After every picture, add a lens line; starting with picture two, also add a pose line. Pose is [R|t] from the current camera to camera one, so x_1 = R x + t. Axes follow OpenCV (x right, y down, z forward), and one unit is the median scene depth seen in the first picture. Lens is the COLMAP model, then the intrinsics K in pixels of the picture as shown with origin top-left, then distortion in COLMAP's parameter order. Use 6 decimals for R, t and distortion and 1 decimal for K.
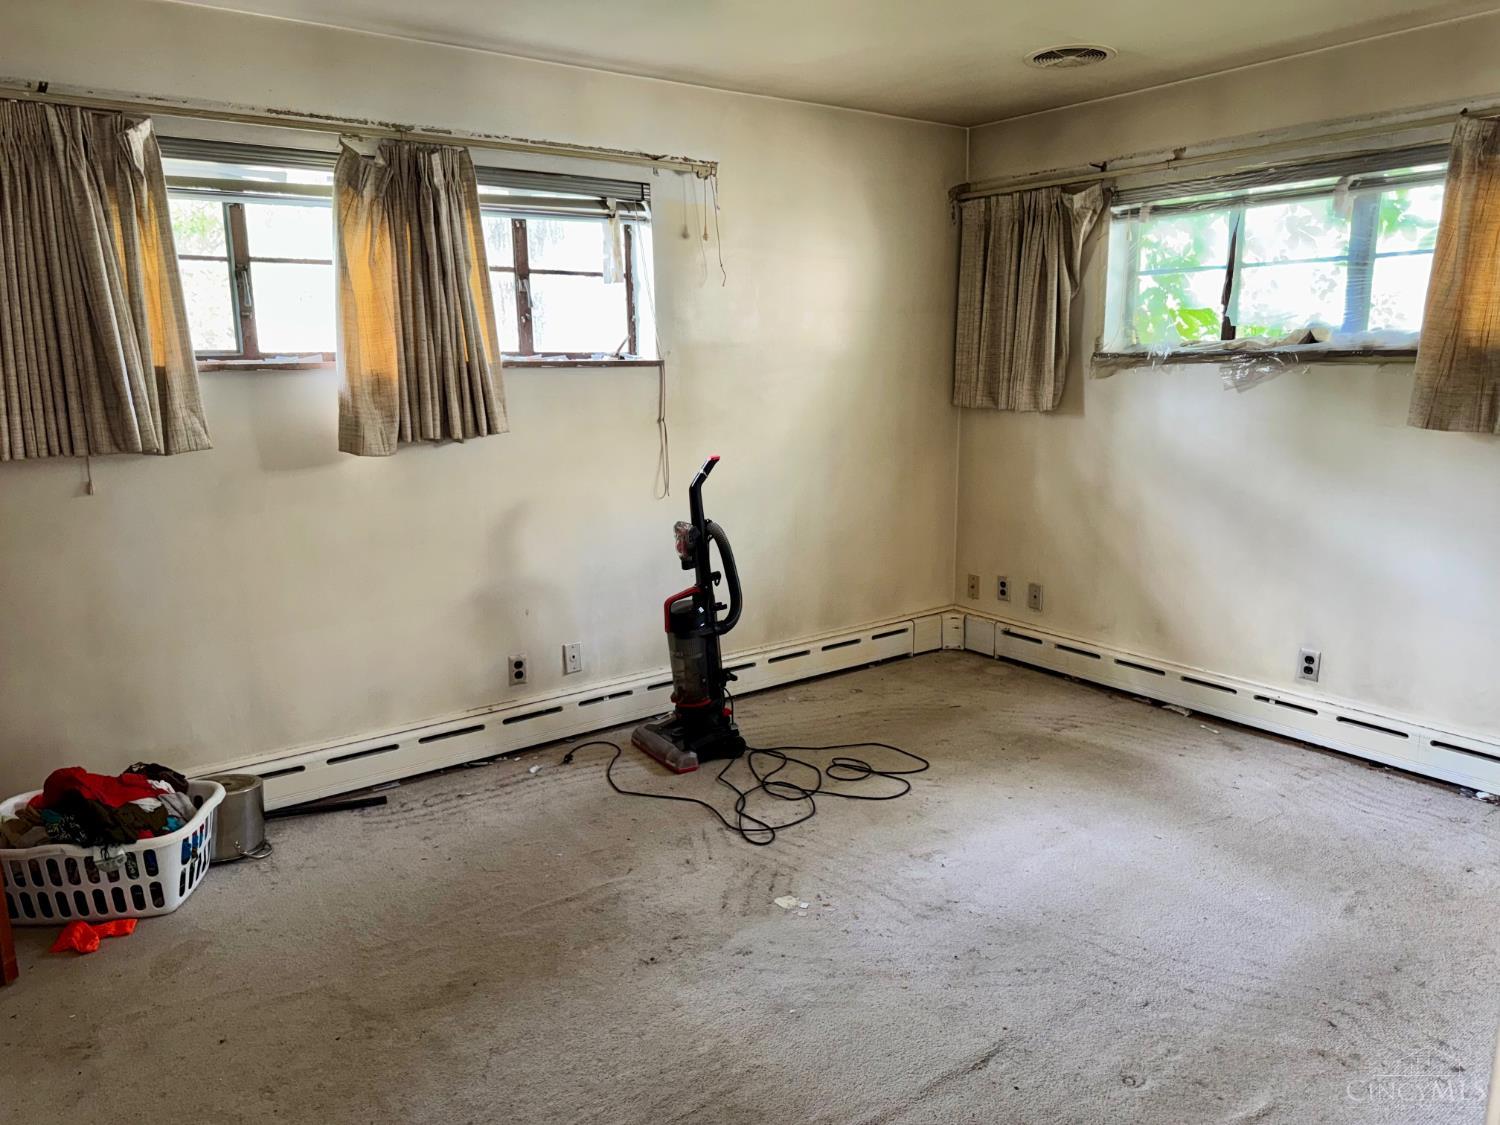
lens RADIAL K [[1071.0, 0, 754.6], [0, 1071.0, 570.5], [0, 0, 1]] dist [0.118233, -0.201731]
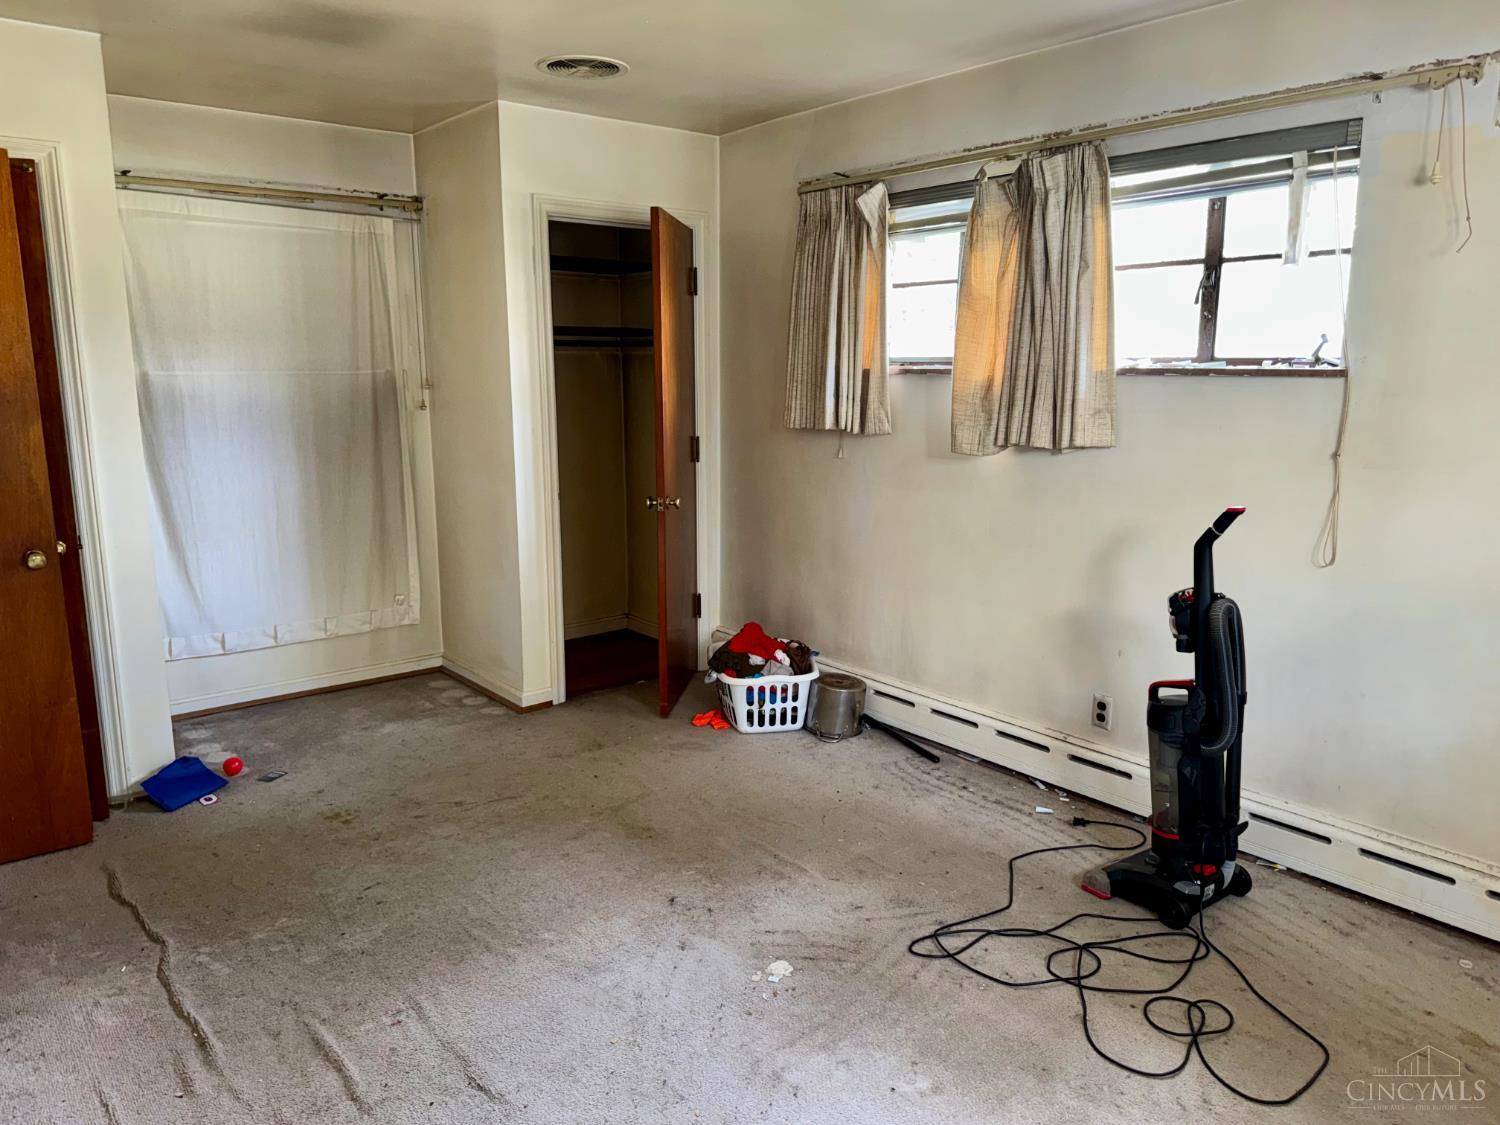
lens RADIAL K [[1071.0, 0, 754.6], [0, 1071.0, 570.5], [0, 0, 1]] dist [0.118233, -0.201731]
pose [[0.034110, 0.201445, -0.978906, 0.677128], [-0.200358, 0.960970, 0.190773, -0.145099], [0.979129, 0.189624, 0.073140, 0.677149]]
